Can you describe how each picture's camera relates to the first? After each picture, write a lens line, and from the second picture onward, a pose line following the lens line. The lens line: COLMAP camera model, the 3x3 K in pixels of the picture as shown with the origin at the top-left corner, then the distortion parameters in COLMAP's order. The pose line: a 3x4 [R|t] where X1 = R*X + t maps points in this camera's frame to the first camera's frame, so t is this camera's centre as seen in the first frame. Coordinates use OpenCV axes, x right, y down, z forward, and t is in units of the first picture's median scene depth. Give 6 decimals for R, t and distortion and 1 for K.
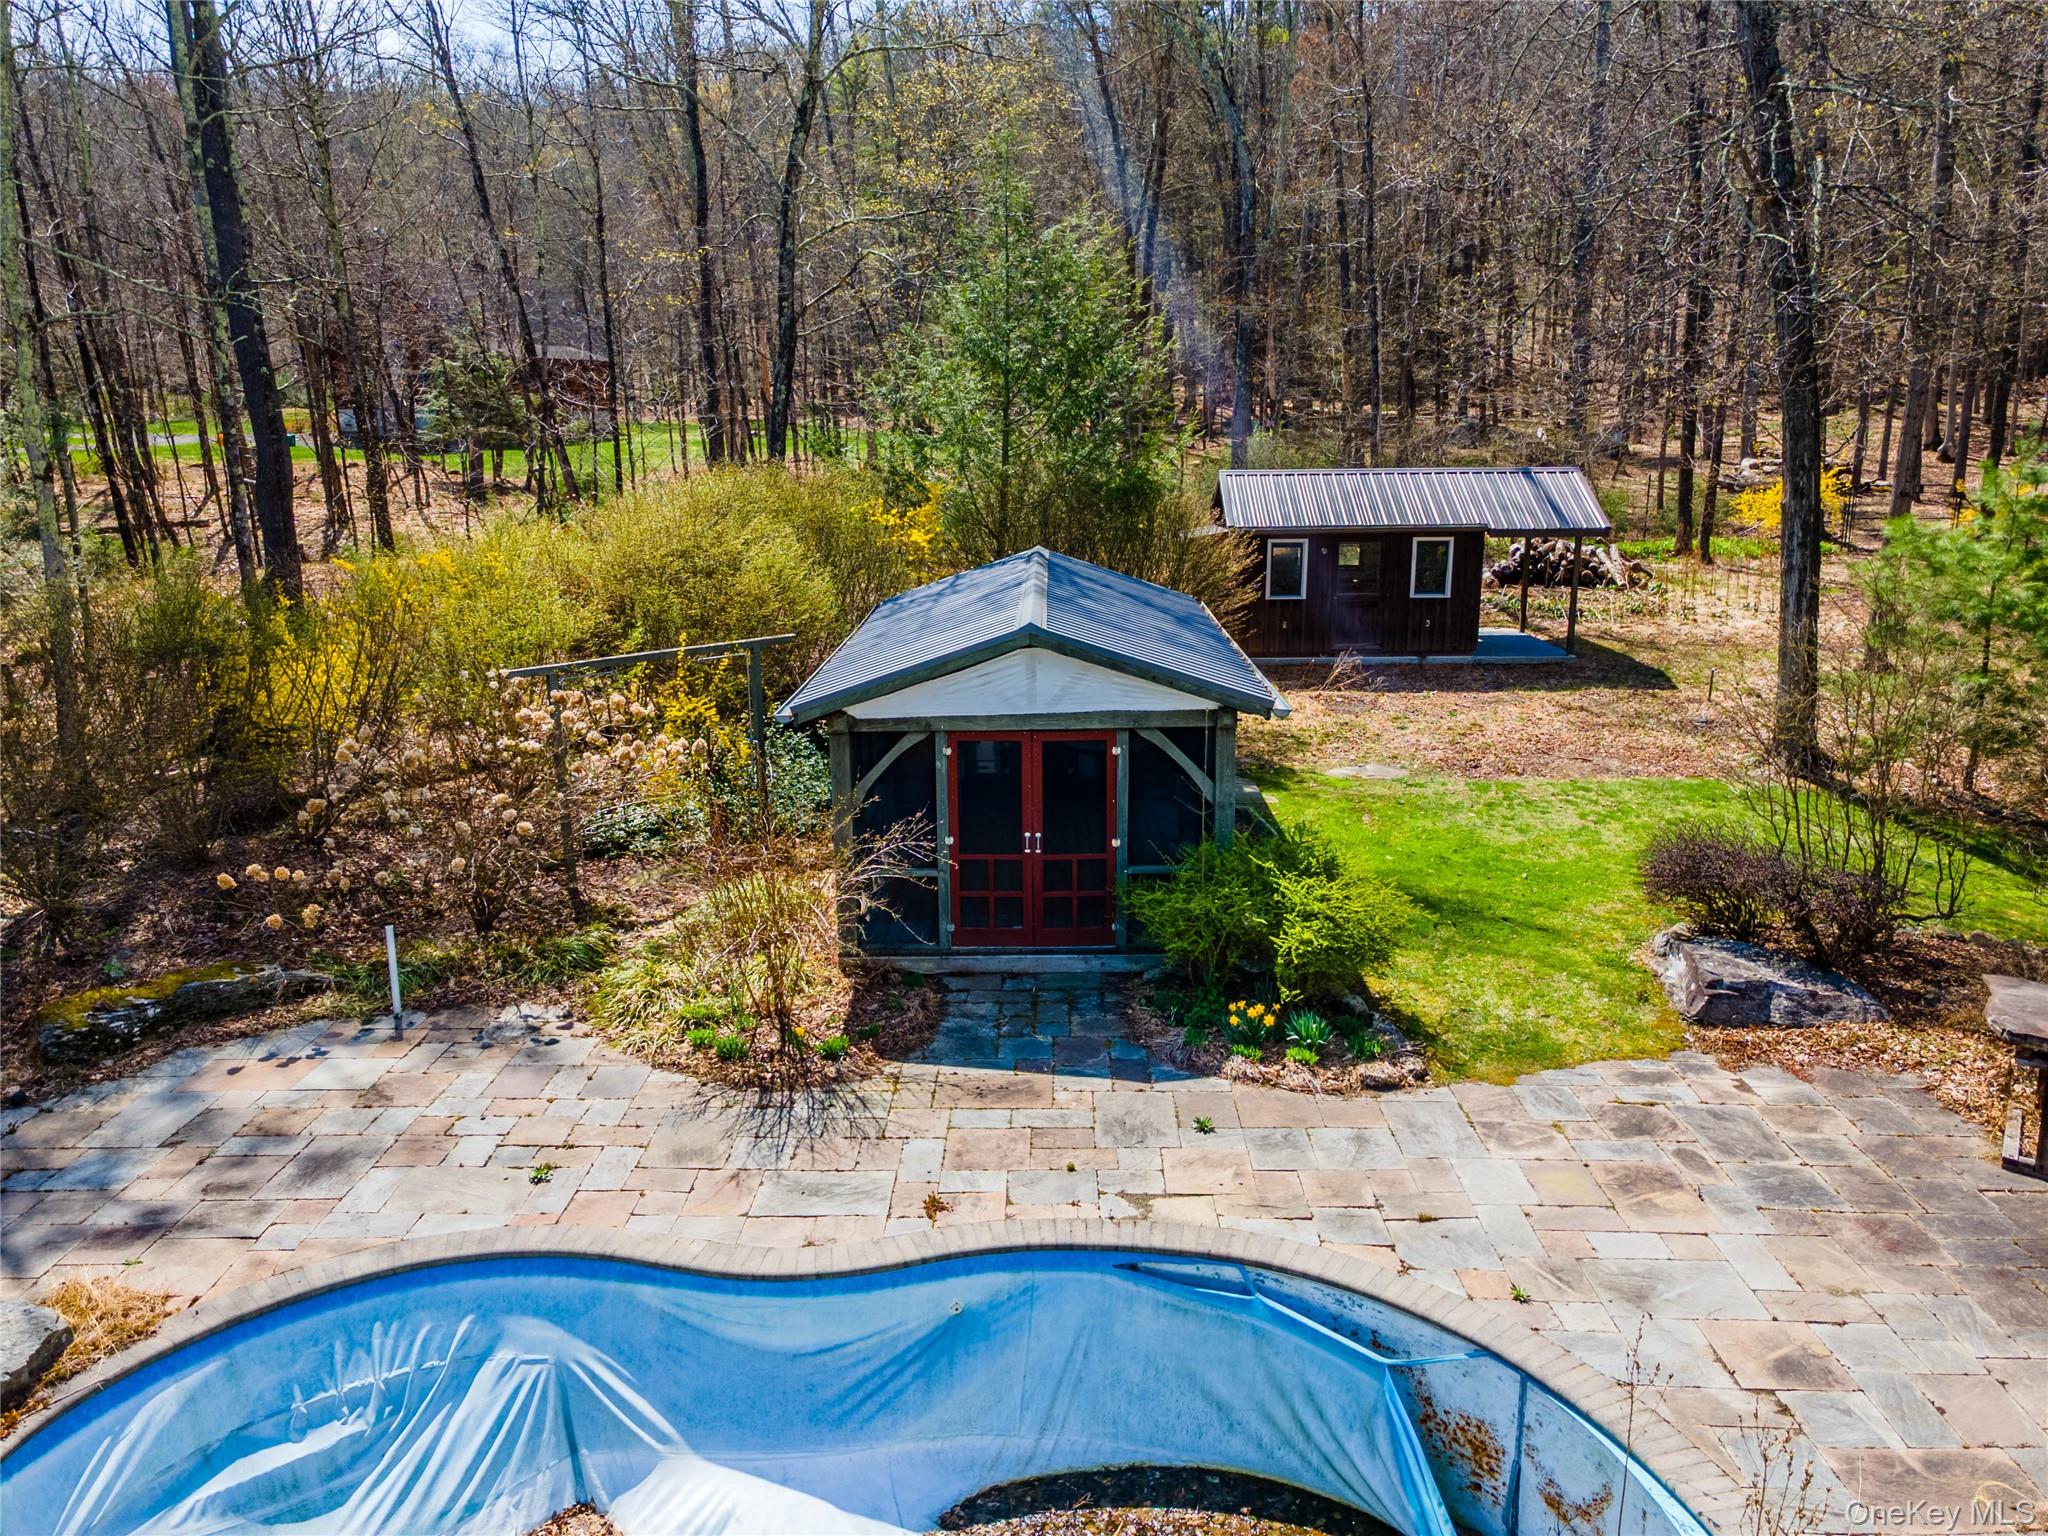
lens RADIAL K [[1530.2, 0, 1023.6], [0, 1530.2, 765.8], [0, 0, 1]] dist [0.054742, 0.002325]
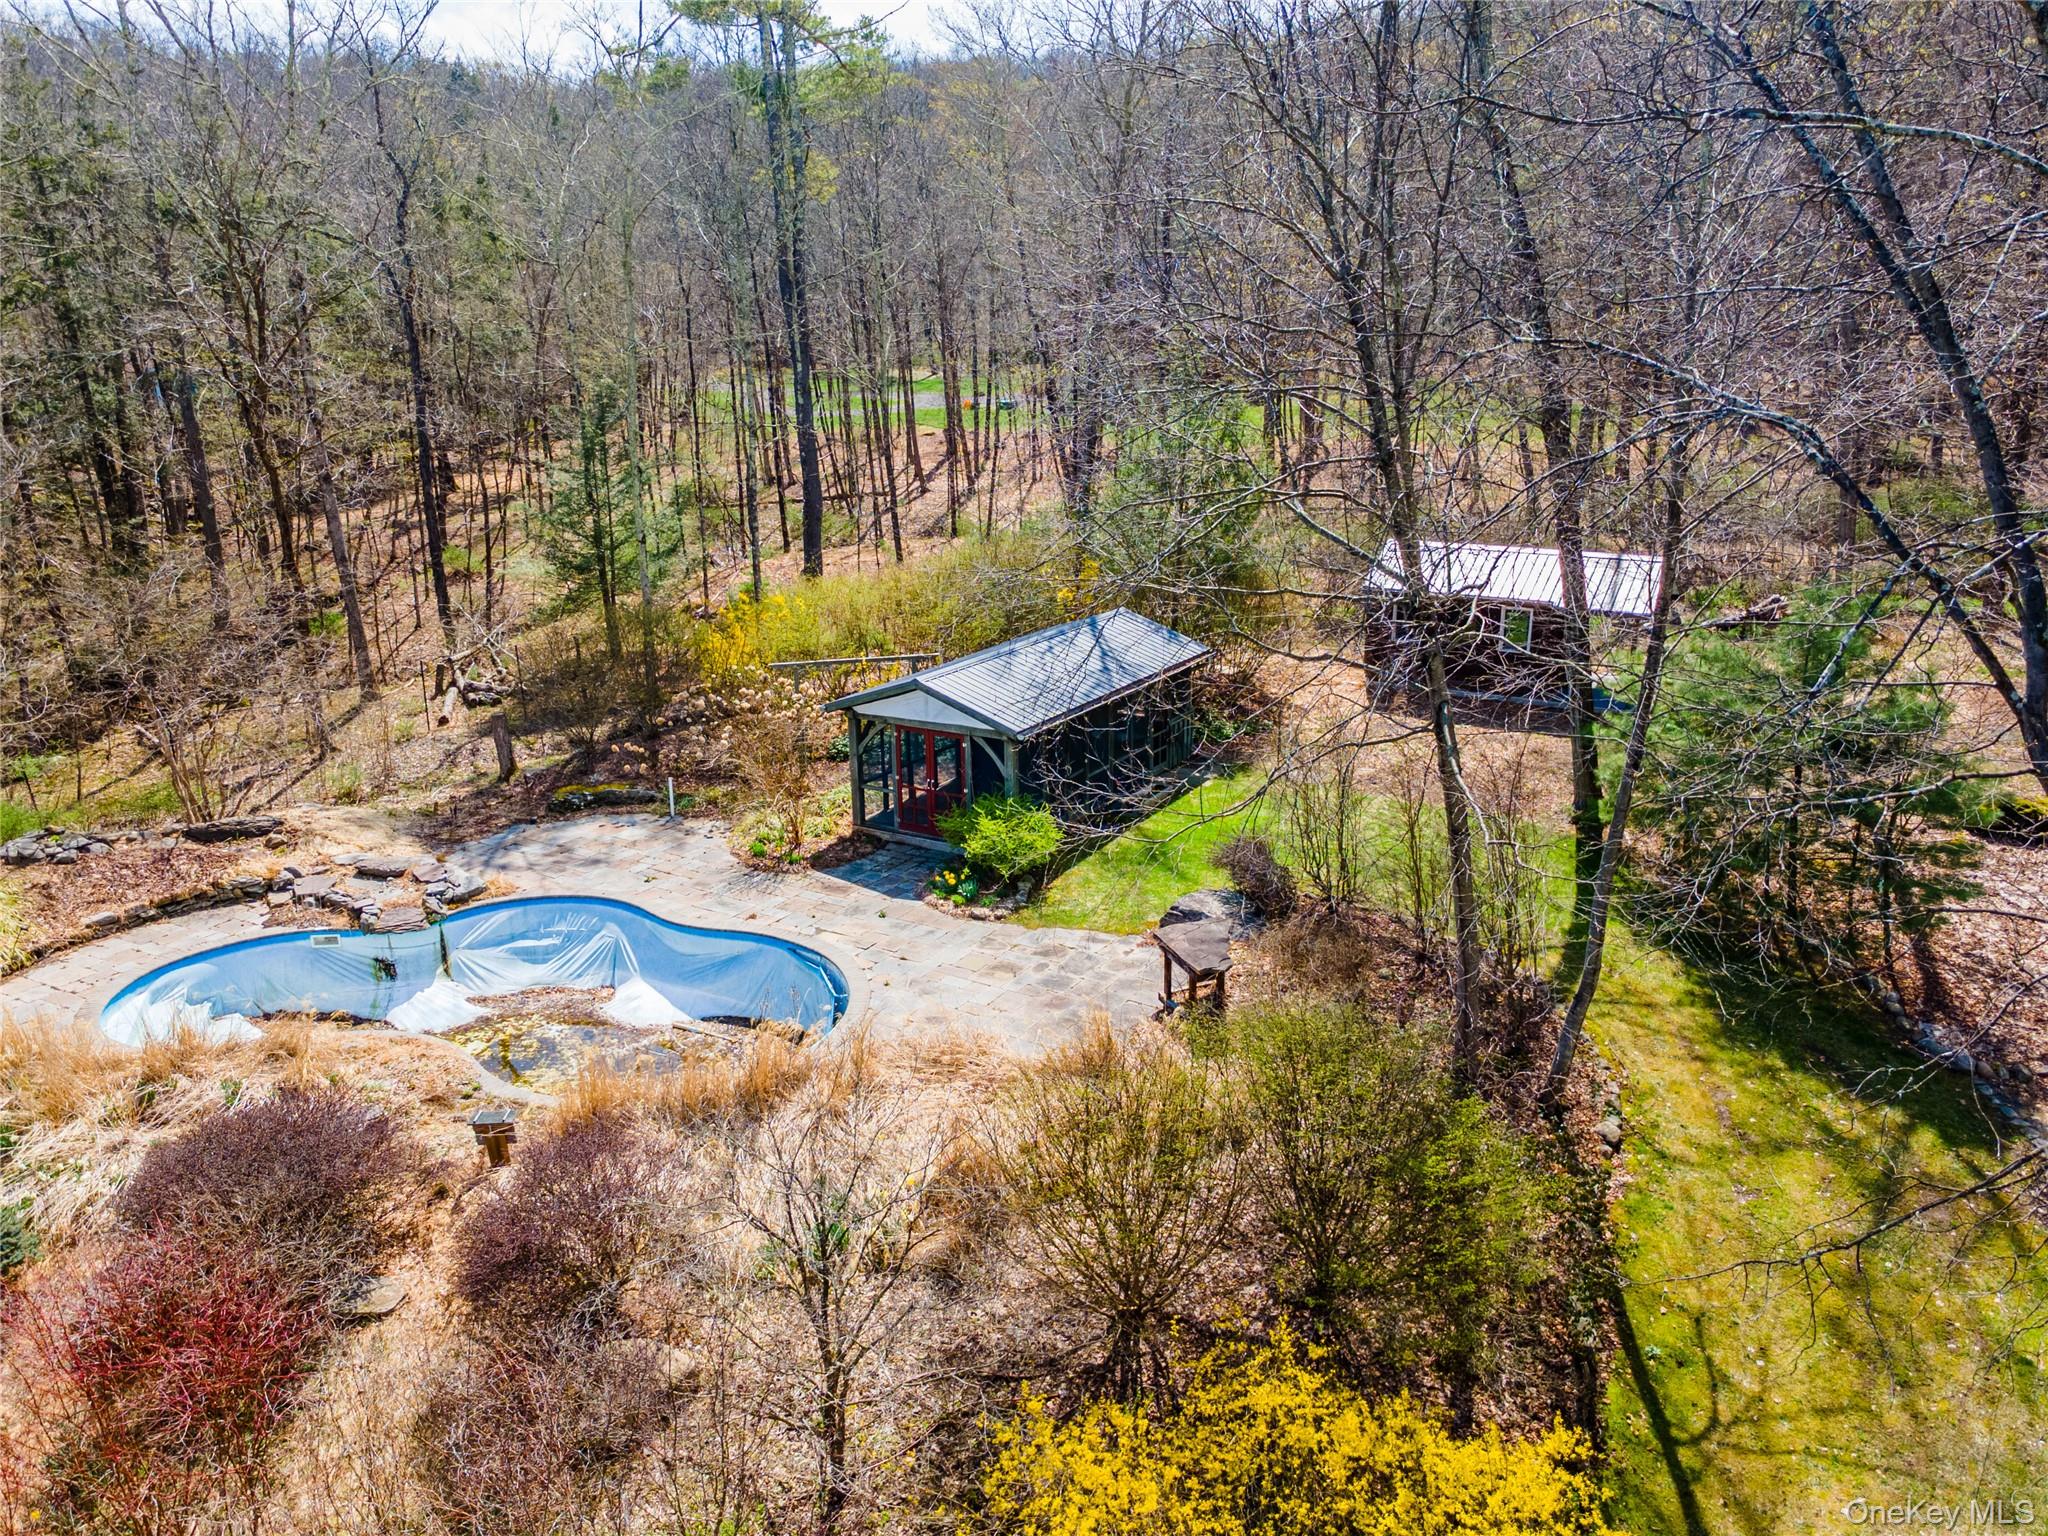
lens RADIAL K [[1530.2, 0, 1024.9], [0, 1530.2, 768.4], [0, 0, 1]] dist [0.054742, 0.002325]
pose [[0.860968, 0.144014, -0.487846, 1.269964], [-0.117734, 0.989460, 0.084312, -0.180847], [0.494846, -0.015154, 0.868849, -0.795360]]
